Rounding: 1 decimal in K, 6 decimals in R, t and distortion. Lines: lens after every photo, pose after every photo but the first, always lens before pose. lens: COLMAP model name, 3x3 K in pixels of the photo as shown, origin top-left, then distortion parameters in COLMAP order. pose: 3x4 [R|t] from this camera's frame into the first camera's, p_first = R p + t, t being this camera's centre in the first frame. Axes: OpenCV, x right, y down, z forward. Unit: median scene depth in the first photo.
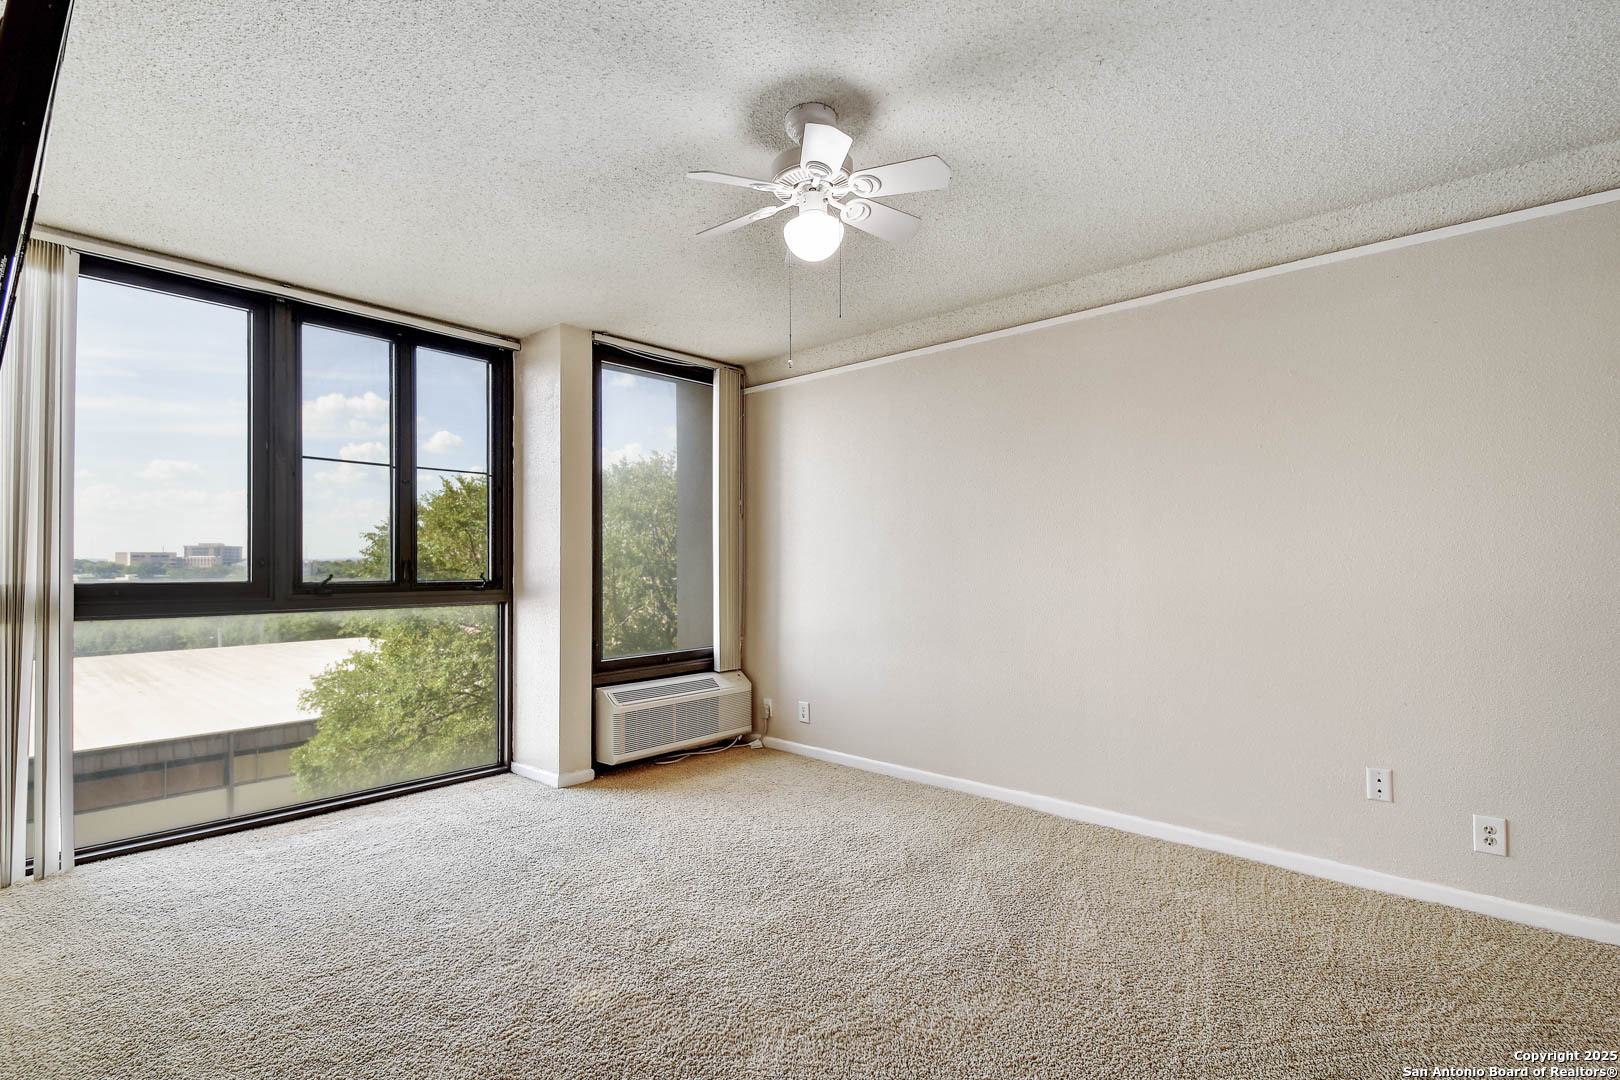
lens RADIAL K [[729.6, 0, 771.2], [0, 729.6, 571.2], [0, 0, 1]] dist [0.001245, -0.001415]
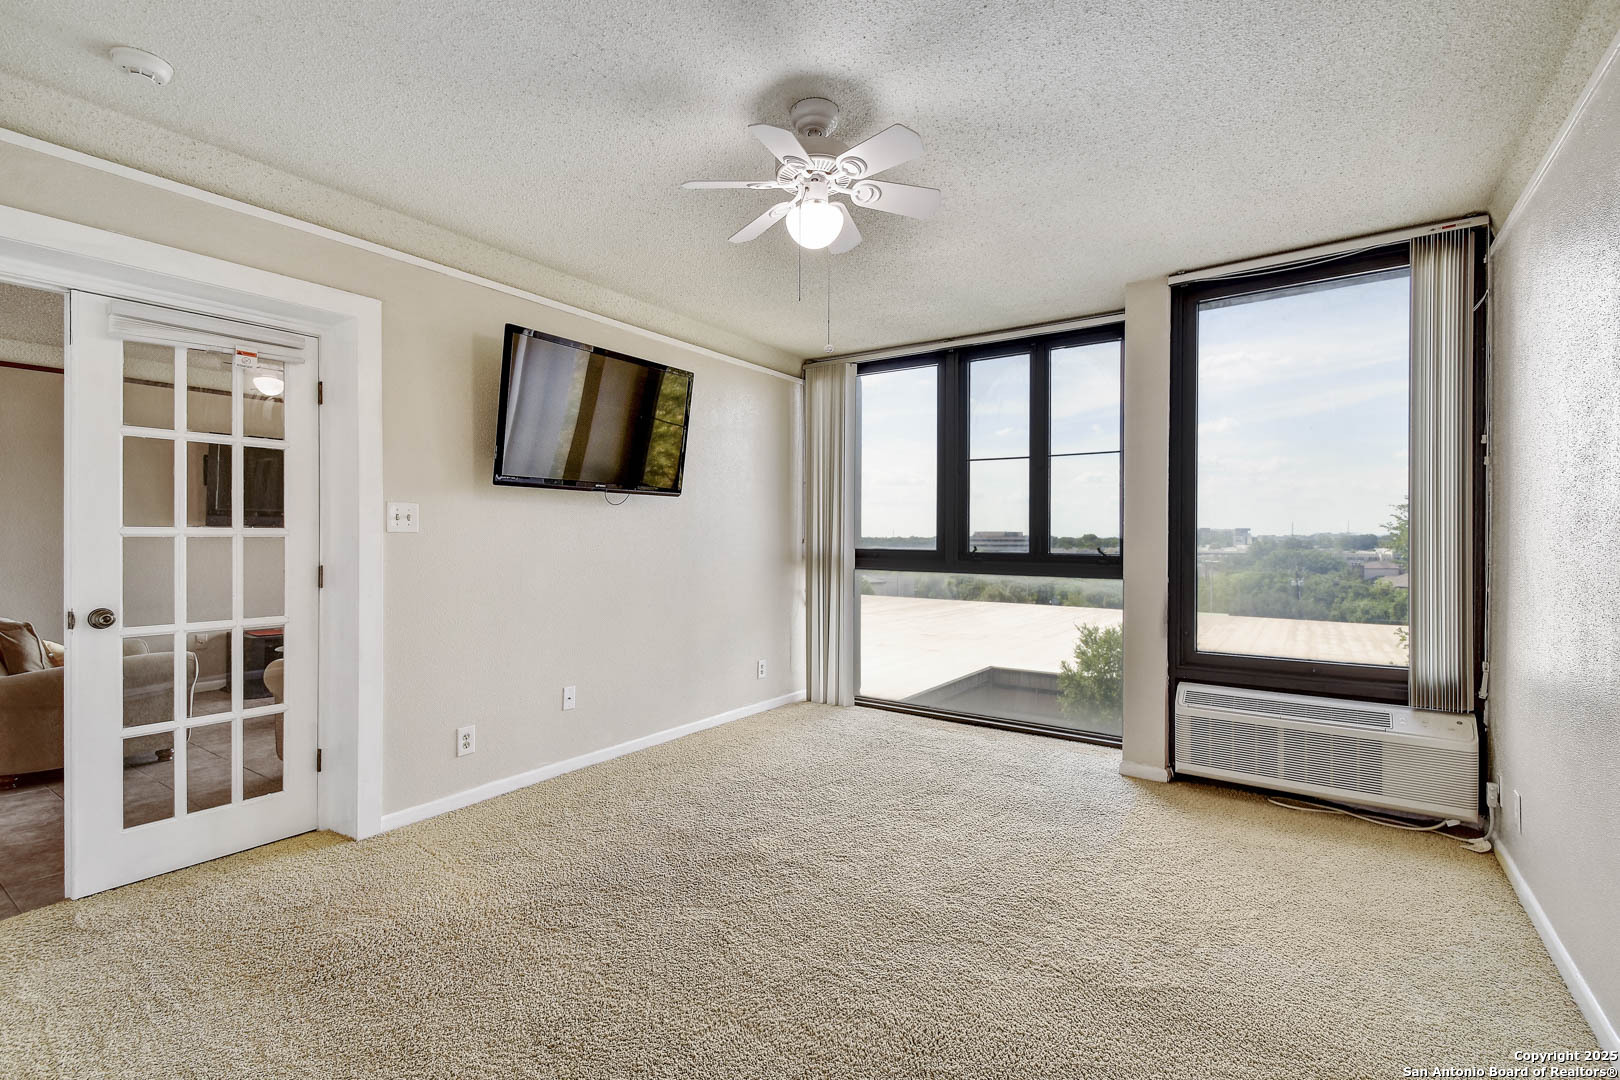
lens RADIAL K [[729.6, 0, 803.7], [0, 729.6, 553.3], [0, 0, 1]] dist [0.001245, -0.001415]
pose [[0.130894, 0.022216, -0.991147, 0.639640], [-0.011798, 0.999713, 0.020850, -0.006803], [0.991326, 0.008965, 0.131119, 0.495280]]
